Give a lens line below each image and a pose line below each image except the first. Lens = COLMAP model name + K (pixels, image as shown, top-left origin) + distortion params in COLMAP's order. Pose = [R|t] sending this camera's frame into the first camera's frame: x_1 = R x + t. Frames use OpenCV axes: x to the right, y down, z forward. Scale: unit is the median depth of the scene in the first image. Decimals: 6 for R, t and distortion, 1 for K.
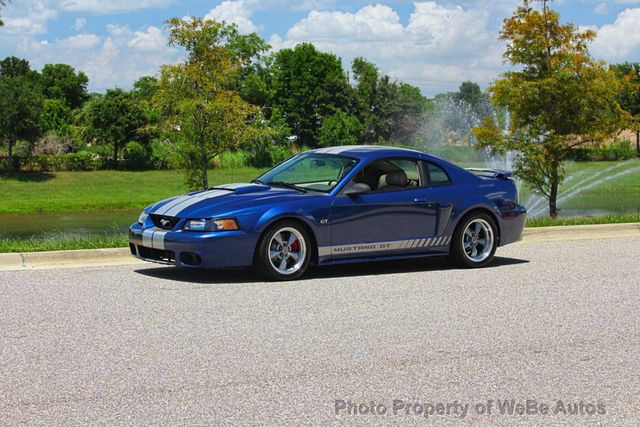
lens RADIAL K [[1689.7, 0, 320.3], [0, 1689.7, 179.9], [0, 0, 1]] dist [-0.417006, 0.133198]
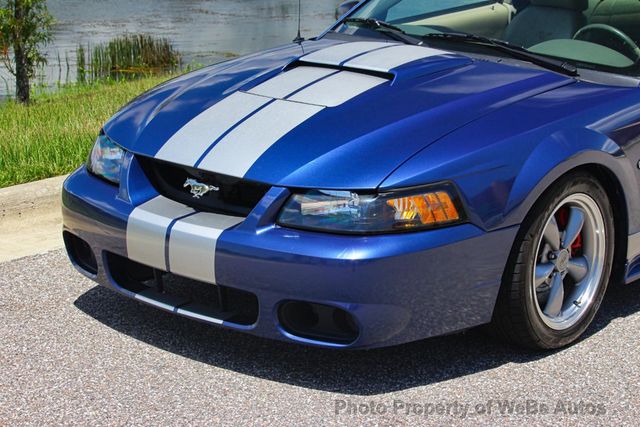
lens RADIAL K [[1682.0, 0, 320.0], [0, 1682.0, 213.5], [0, 0, 1]] dist [-0.398827, -0.139300]
pose [[0.979682, -0.045542, 0.195317, -0.123830], [0.005339, 0.979453, 0.201600, -0.032752], [-0.200485, -0.196461, 0.959796, 0.638182]]
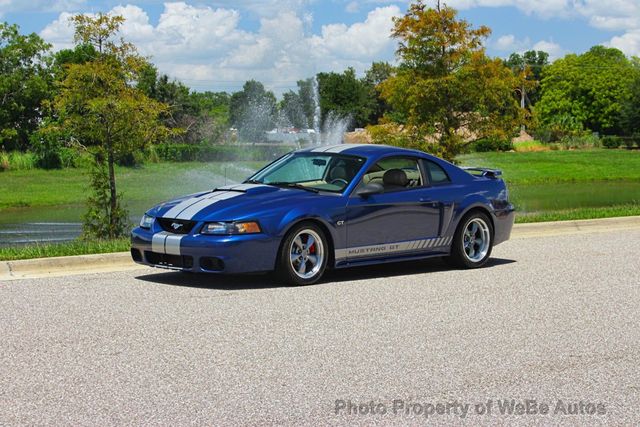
lens RADIAL K [[1682.0, 0, 320.0], [0, 1682.0, 213.5], [0, 0, 1]] dist [-0.398827, -0.139300]
pose [[0.988878, -0.012703, 0.148186, -0.142078], [0.009677, 0.999730, 0.021128, -0.001105], [-0.148414, -0.019459, 0.988734, 0.048830]]
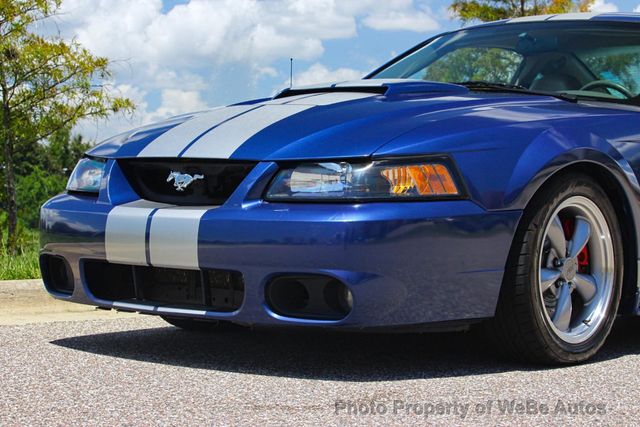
lens RADIAL K [[1682.0, 0, 320.0], [0, 1682.0, 213.5], [0, 0, 1]] dist [-0.398827, -0.139300]
pose [[0.979570, -0.000122, 0.201101, -0.120552], [0.005232, 0.999677, -0.024878, 0.036030], [-0.201033, 0.025422, 0.979254, 0.648863]]
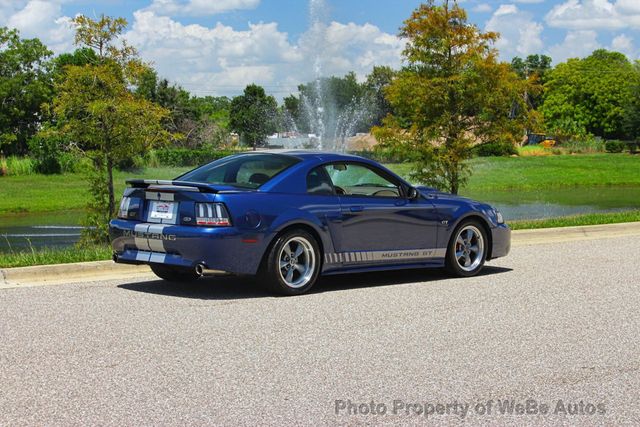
lens RADIAL K [[1689.4, 0, 320.0], [0, 1689.4, 213.5], [0, 0, 1]] dist [-0.398070, -0.994863]
pose [[0.988958, -0.013325, 0.147594, -0.139775], [0.010759, 0.999777, 0.018171, -0.001320], [-0.147803, -0.016383, 0.988881, 0.069996]]
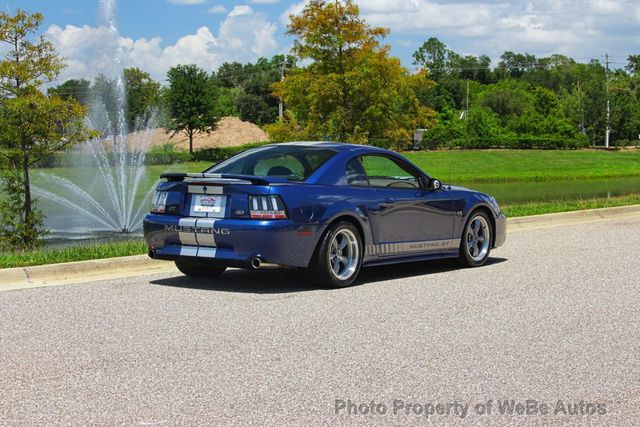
lens RADIAL K [[1689.7, 0, 320.3], [0, 1689.7, 179.9], [0, 0, 1]] dist [-0.417006, 0.133198]
pose [[0.953338, -0.022188, 0.301087, -0.292059], [0.023282, 0.999729, -0.000046, 0.001059], [-0.301005, 0.007054, 0.953597, 0.108714]]
